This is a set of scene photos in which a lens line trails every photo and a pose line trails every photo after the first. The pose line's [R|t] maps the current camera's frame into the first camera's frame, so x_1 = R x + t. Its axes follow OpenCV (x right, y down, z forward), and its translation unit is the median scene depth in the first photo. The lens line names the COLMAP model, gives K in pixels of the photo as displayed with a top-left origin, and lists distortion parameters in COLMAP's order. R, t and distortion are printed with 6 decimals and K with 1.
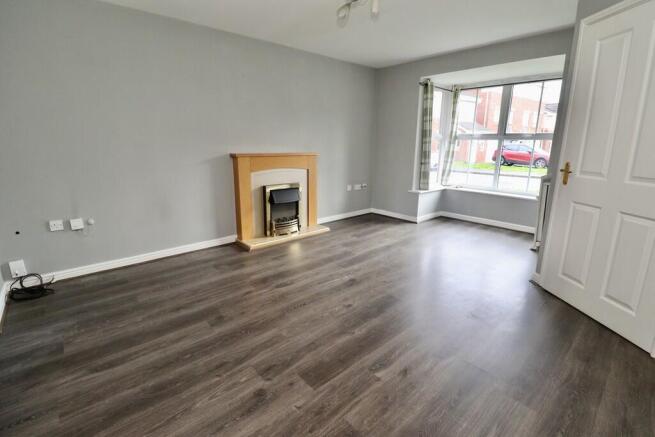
lens RADIAL K [[303.2, 0, 330.3], [0, 303.2, 211.2], [0, 0, 1]] dist [-0.000065, -0.012873]
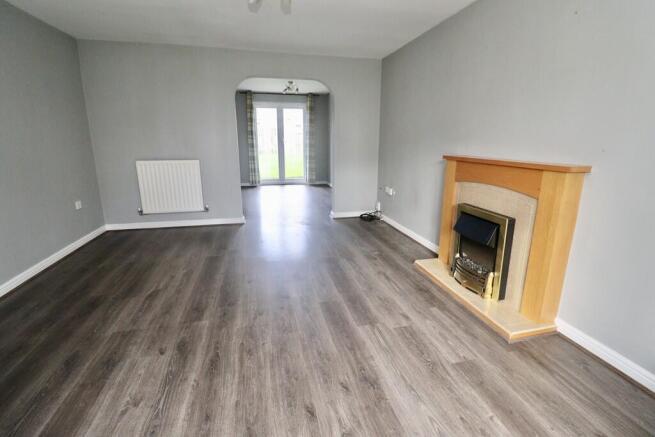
lens RADIAL K [[303.2, 0, 330.3], [0, 303.2, 211.2], [0, 0, 1]] dist [-0.000065, -0.012873]
pose [[-0.470993, 0.197377, -0.859772, 0.604834], [-0.197362, 0.926363, 0.320781, -0.261333], [0.859775, 0.320771, -0.397356, 1.154299]]
